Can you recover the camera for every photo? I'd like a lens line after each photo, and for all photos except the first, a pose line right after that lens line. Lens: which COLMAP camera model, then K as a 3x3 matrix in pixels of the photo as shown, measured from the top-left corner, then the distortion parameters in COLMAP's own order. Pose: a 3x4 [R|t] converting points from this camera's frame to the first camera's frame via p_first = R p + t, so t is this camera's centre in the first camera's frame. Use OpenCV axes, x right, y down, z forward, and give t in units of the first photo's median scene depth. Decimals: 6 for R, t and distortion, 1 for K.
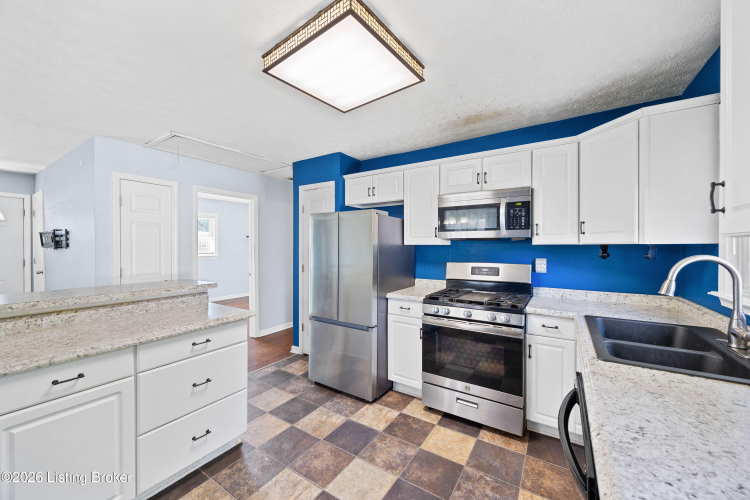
lens RADIAL K [[289.7, 0, 379.5], [0, 289.7, 246.8], [0, 0, 1]] dist [-0.001053, 0.000586]
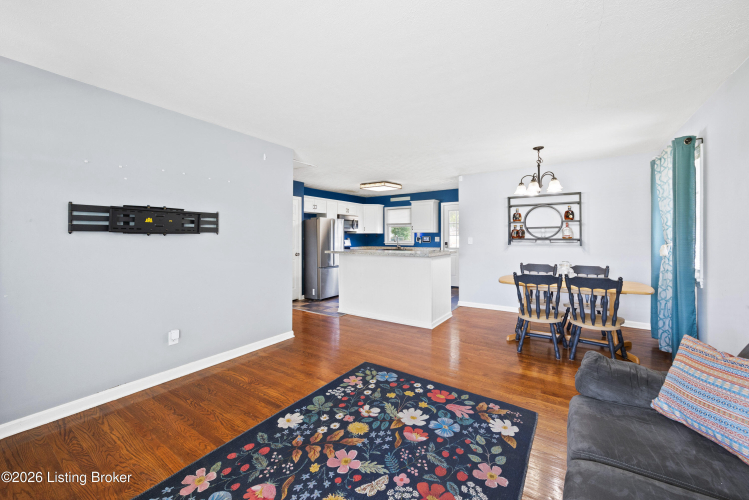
lens RADIAL K [[289.3, 0, 376.4], [0, 289.3, 236.3], [0, 0, 1]] dist [-0.001053, 0.000586]
pose [[0.014948, -0.002102, 0.999886, -2.770272], [0.008841, 0.999959, 0.001970, 0.021752], [-0.999849, 0.008810, 0.014966, 0.715276]]
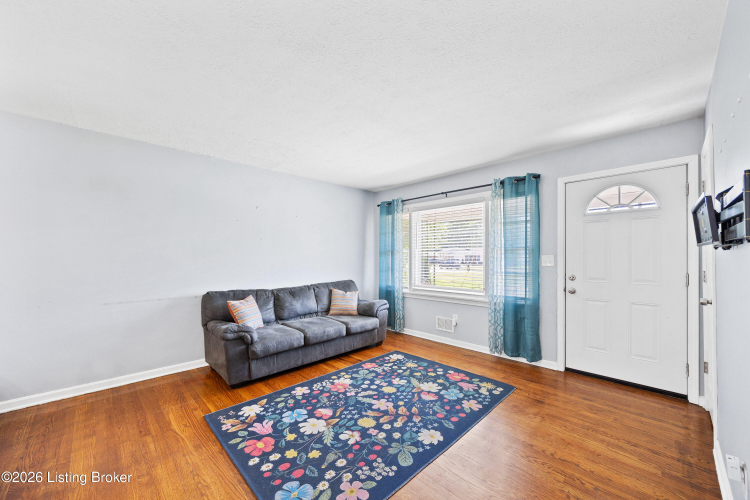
lens RADIAL K [[289.7, 0, 376.1], [0, 289.7, 253.0], [0, 0, 1]] dist [-0.001053, 0.000586]
pose [[-0.222841, -0.019726, -0.974655, -1.049888], [-0.008435, 0.999797, -0.018306, 0.037557], [0.974818, 0.004142, -0.222963, 1.017078]]
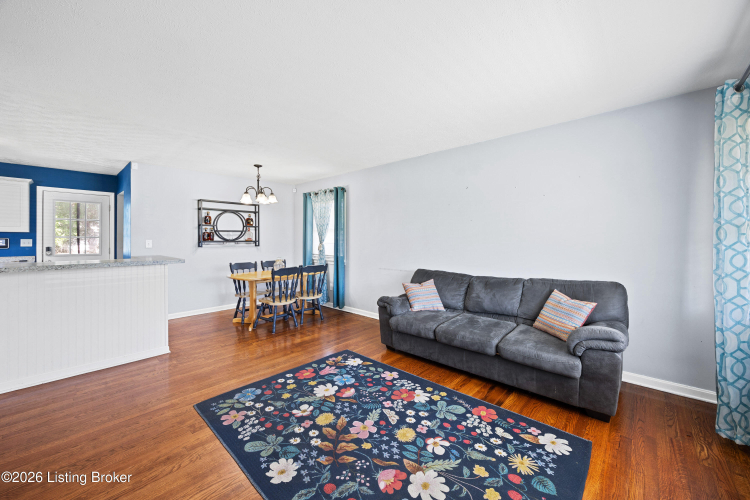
lens RADIAL K [[289.7, 0, 370.8], [0, 289.7, 237.0], [0, 0, 1]] dist [-0.001053, 0.000586]
pose [[-0.983035, -0.001185, 0.183416, -2.246942], [-0.001855, 0.999992, -0.003481, 0.028501], [-0.183411, -0.003762, -0.983029, 1.602069]]
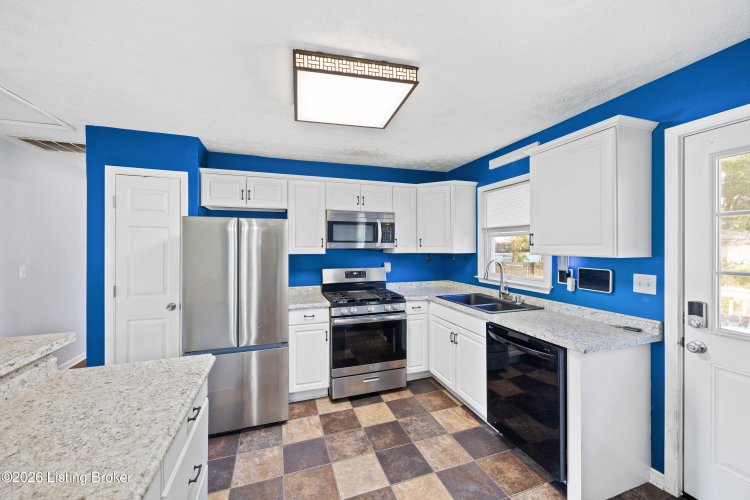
lens RADIAL K [[289.7, 0, 377.2], [0, 289.7, 247.6], [0, 0, 1]] dist [-0.001053, 0.000586]
pose [[0.612955, -0.003316, 0.790111, -0.641257], [0.006133, 0.999981, -0.000561, -0.035464], [-0.790094, 0.005190, 0.612963, 0.188271]]
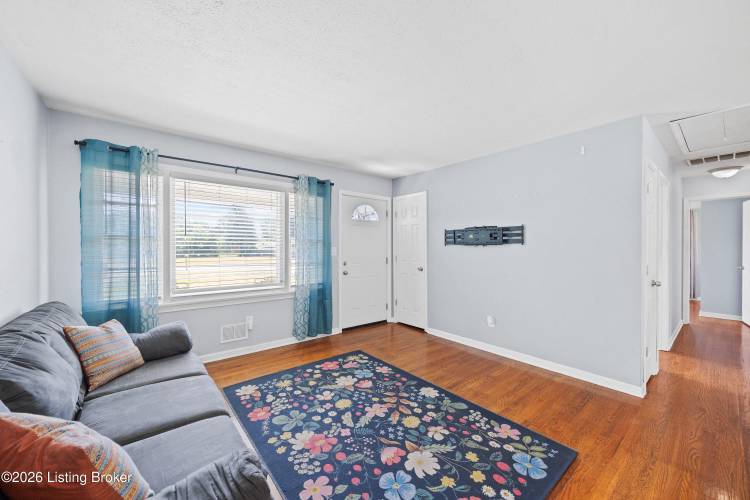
lens RADIAL K [[289.7, 0, 374.1], [0, 289.7, 247.8], [0, 0, 1]] dist [-0.001053, 0.000586]
pose [[0.954156, -0.003542, -0.299289, -1.799033], [0.000280, 0.999940, -0.010942, 0.038129], [0.299310, 0.010356, 0.954100, -0.105792]]
